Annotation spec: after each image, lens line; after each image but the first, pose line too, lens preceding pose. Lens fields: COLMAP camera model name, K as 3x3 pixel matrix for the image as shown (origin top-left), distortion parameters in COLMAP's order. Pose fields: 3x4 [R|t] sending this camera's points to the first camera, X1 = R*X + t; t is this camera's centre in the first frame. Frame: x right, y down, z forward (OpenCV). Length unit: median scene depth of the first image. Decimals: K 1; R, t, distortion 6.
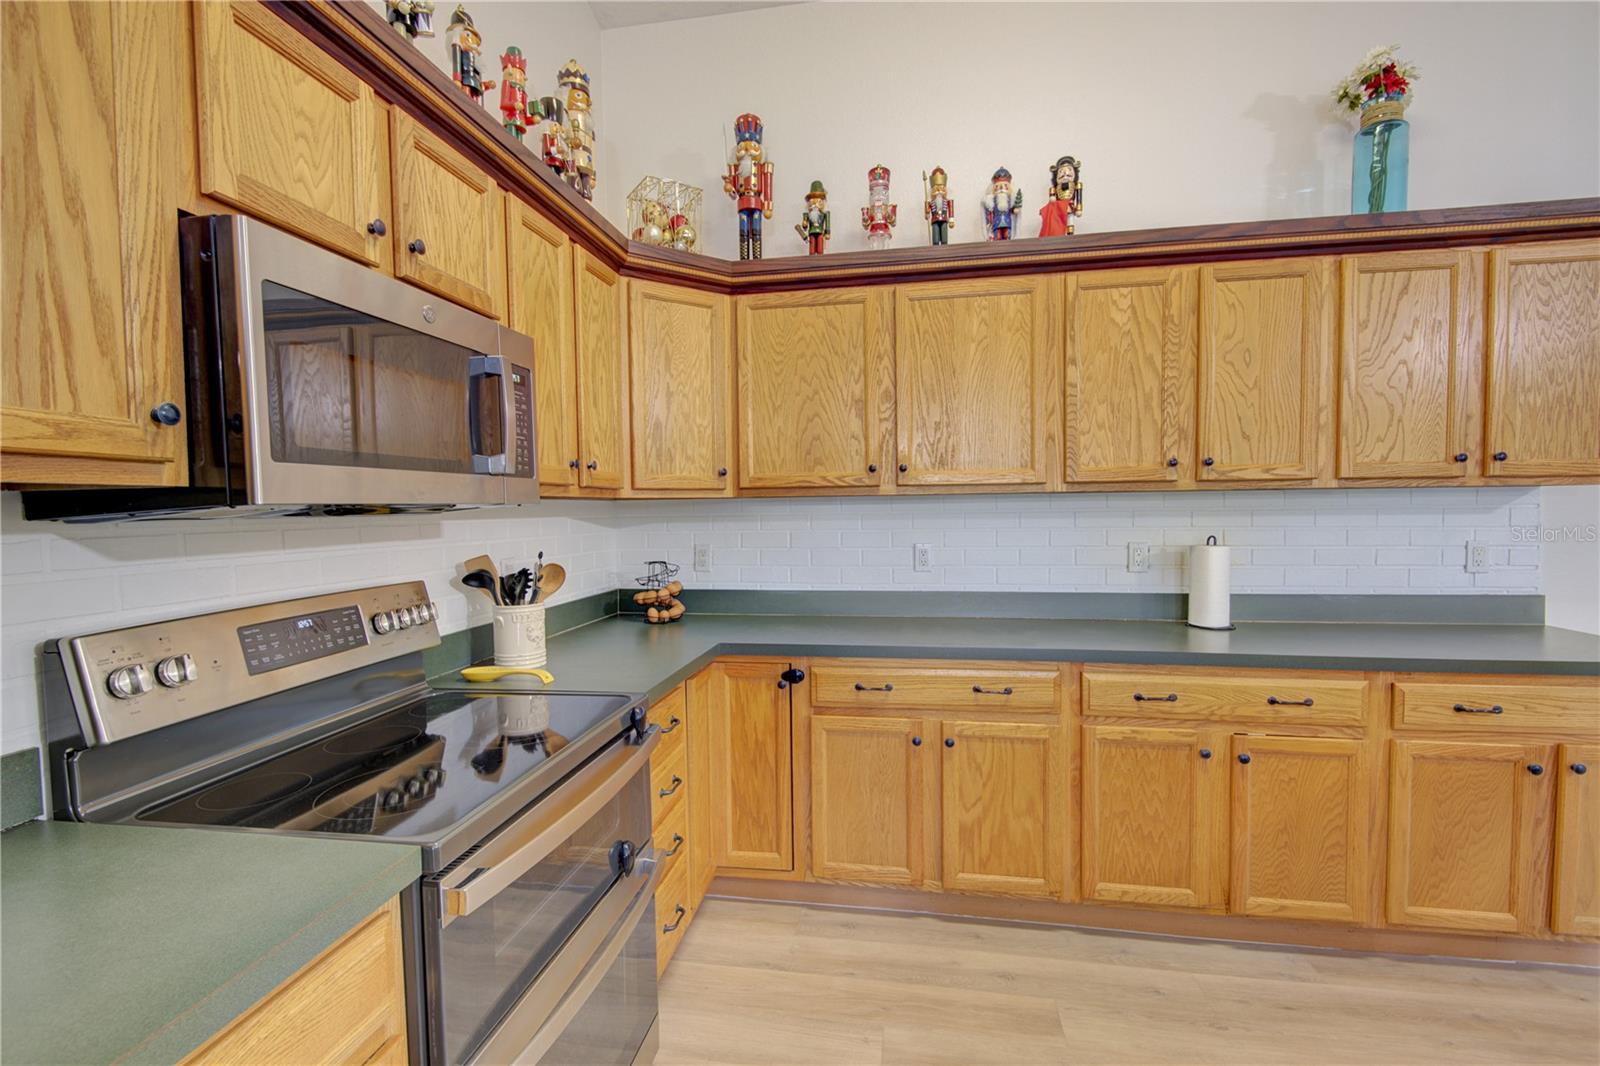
lens RADIAL K [[722.0, 0, 789.8], [0, 722.0, 539.3], [0, 0, 1]] dist [0.002890, -0.001872]
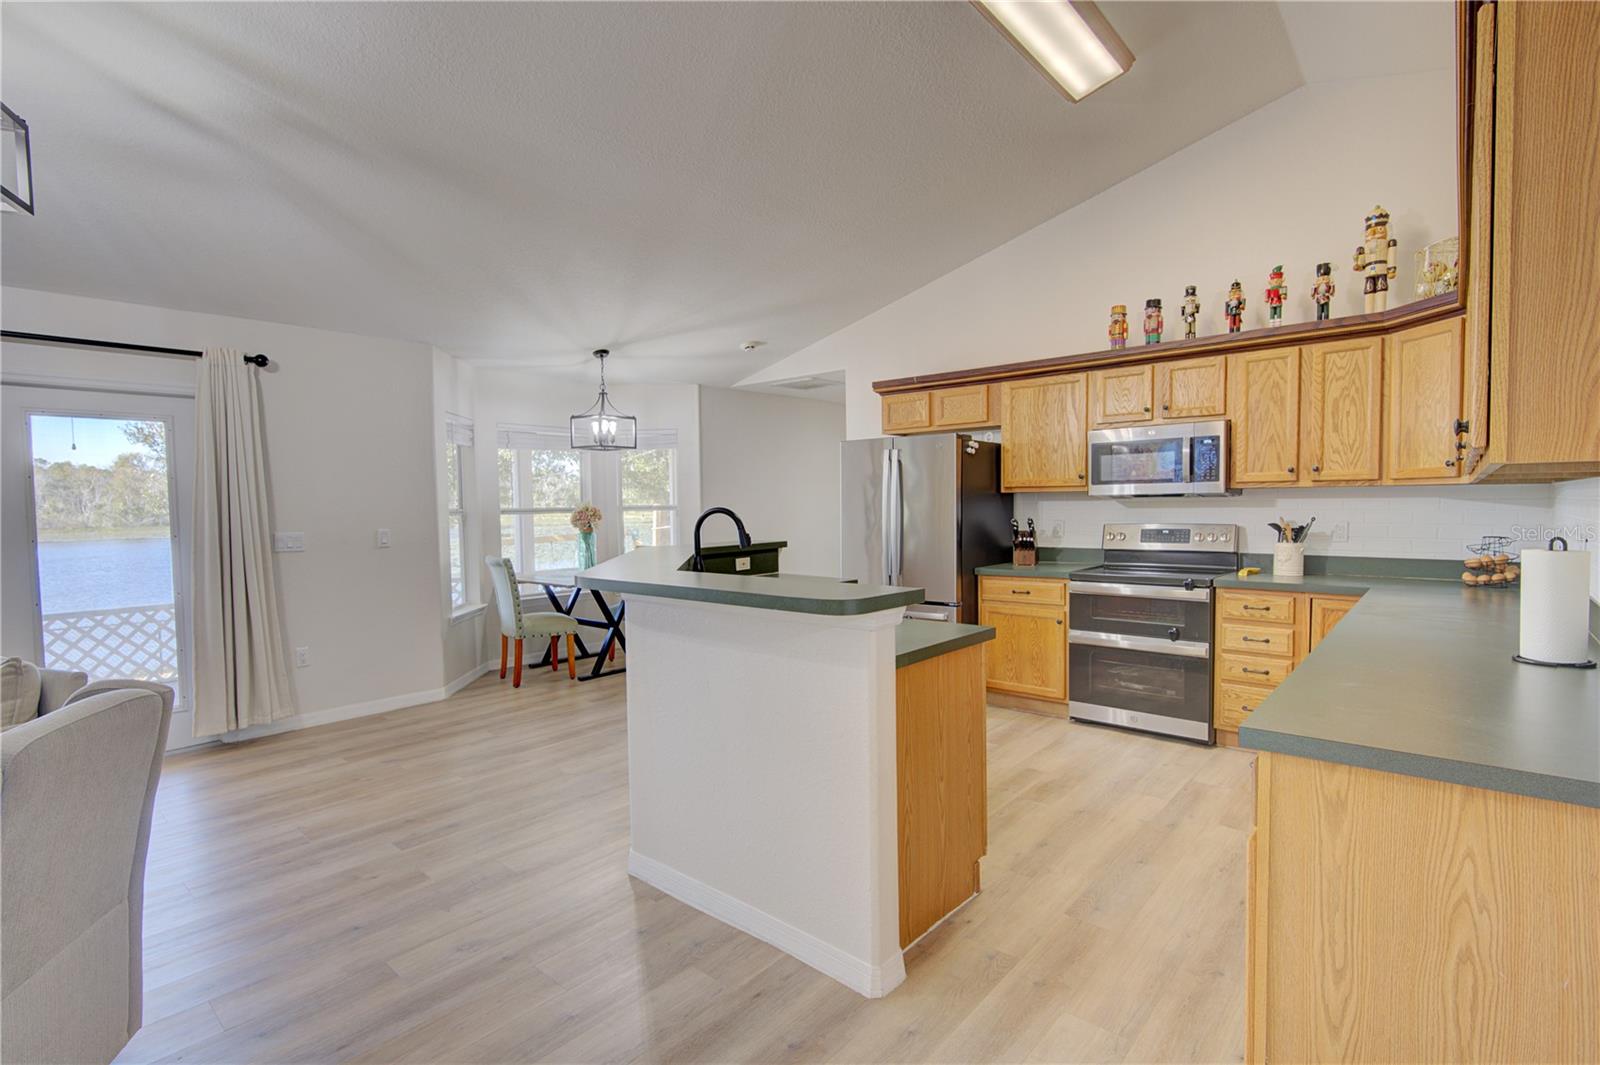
lens RADIAL K [[756.6, 0, 795.0], [0, 756.6, 536.9], [0, 0, 1]] dist [0.009143, -0.004474]
pose [[-0.526739, 0.058671, -0.848000, 1.758055], [-0.019550, 0.996515, 0.081090, -0.055583], [0.849802, 0.059292, -0.523756, 0.808530]]
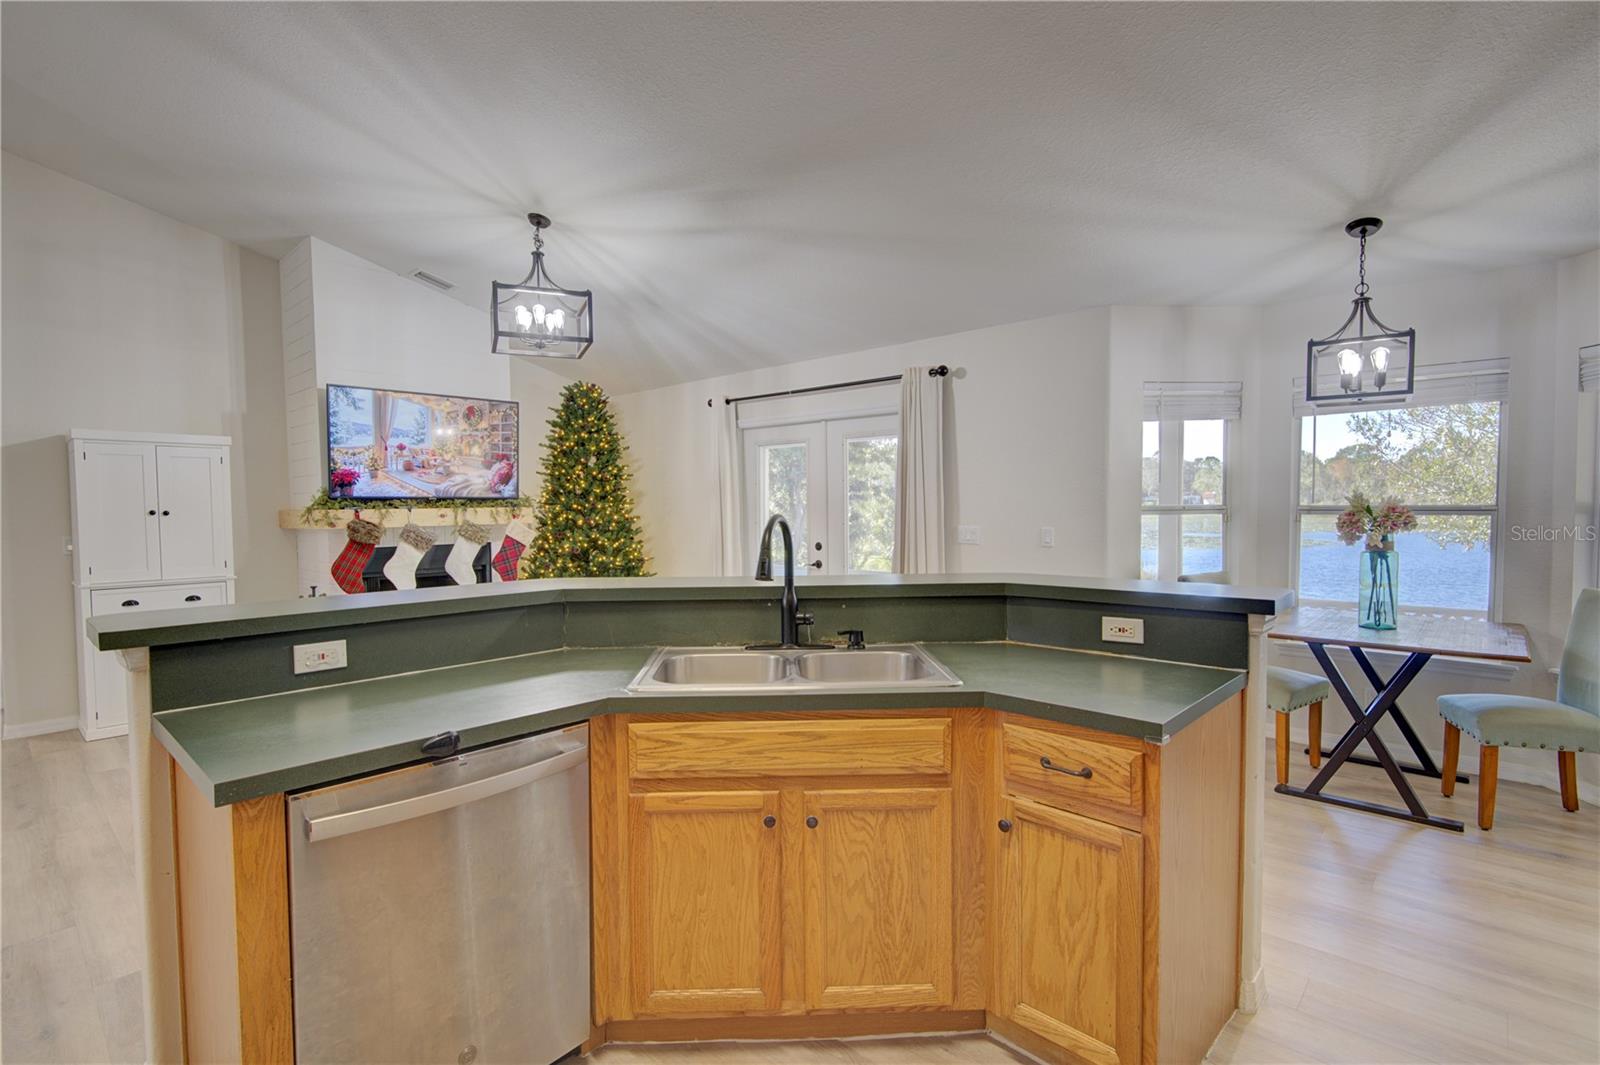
lens RADIAL K [[756.6, 0, 793.9], [0, 756.6, 541.8], [0, 0, 1]] dist [0.009143, -0.004474]
pose [[-0.836881, -0.008920, 0.547312, 0.069331], [0.043684, 0.995590, 0.083021, -0.034312], [-0.545639, 0.093388, -0.832801, 0.690356]]
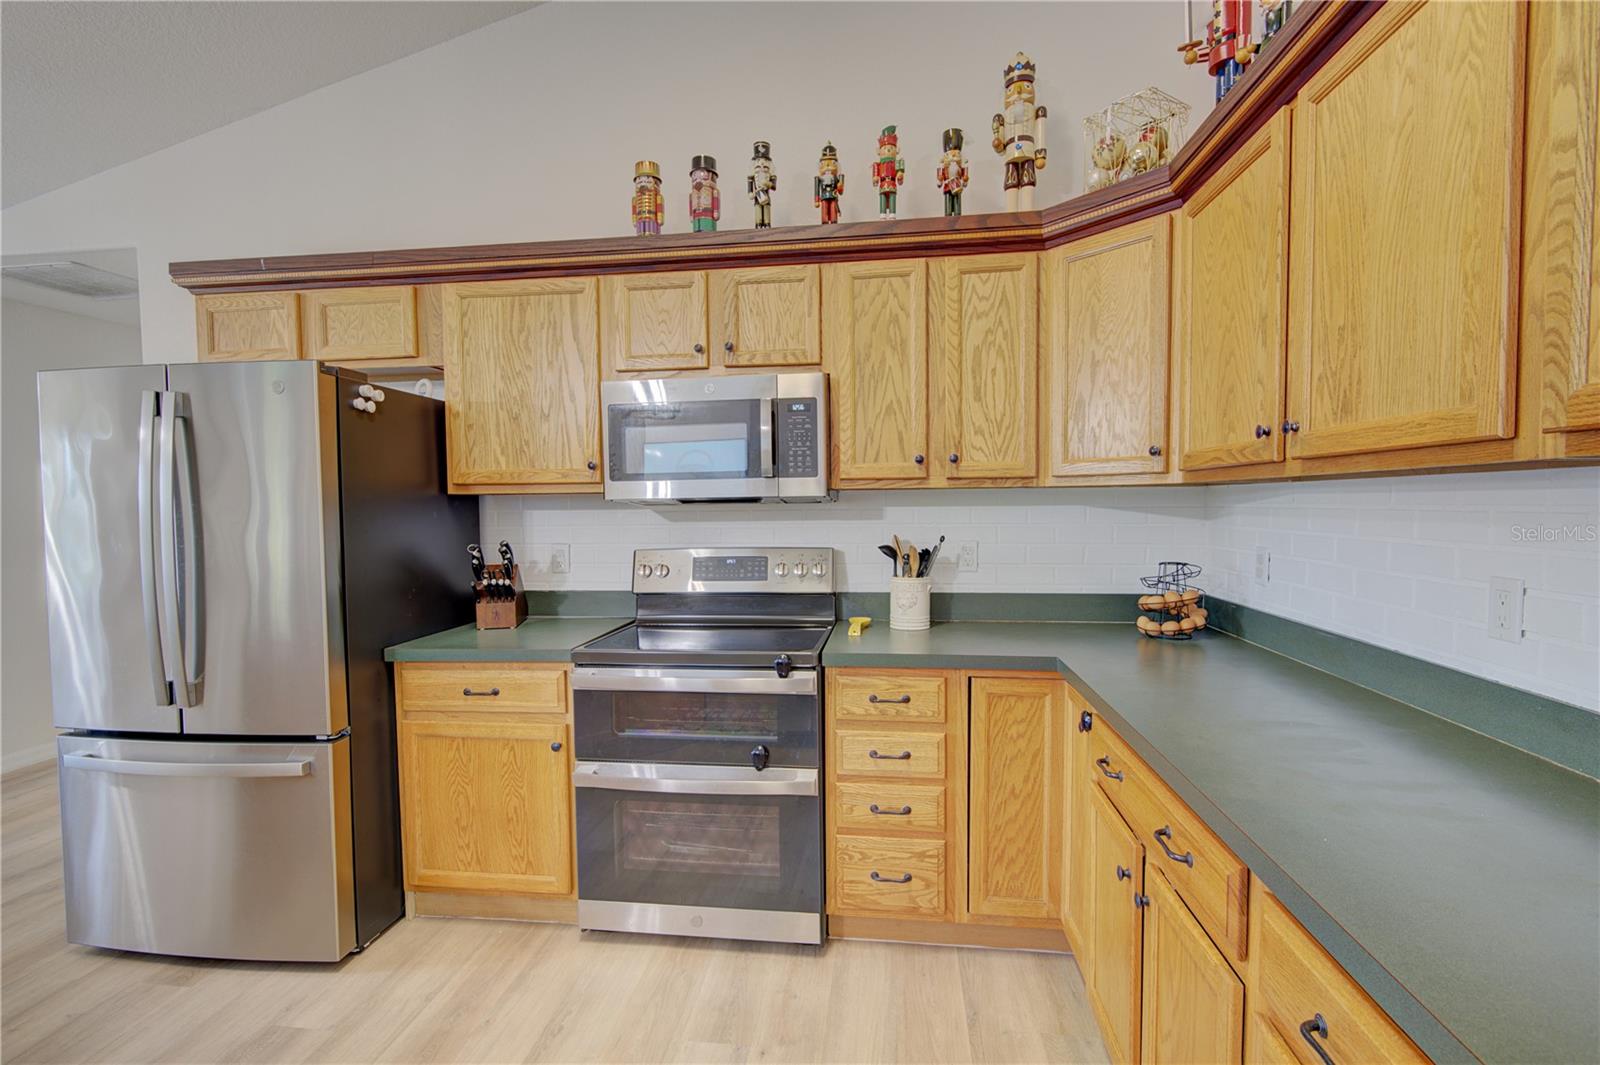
lens RADIAL K [[756.6, 0, 794.0], [0, 756.6, 538.8], [0, 0, 1]] dist [0.009143, -0.004474]
pose [[0.035298, 0.062028, -0.997450, 0.768523], [-0.034592, 0.997550, 0.060810, -0.038587], [0.998778, 0.032357, 0.037357, 0.648905]]
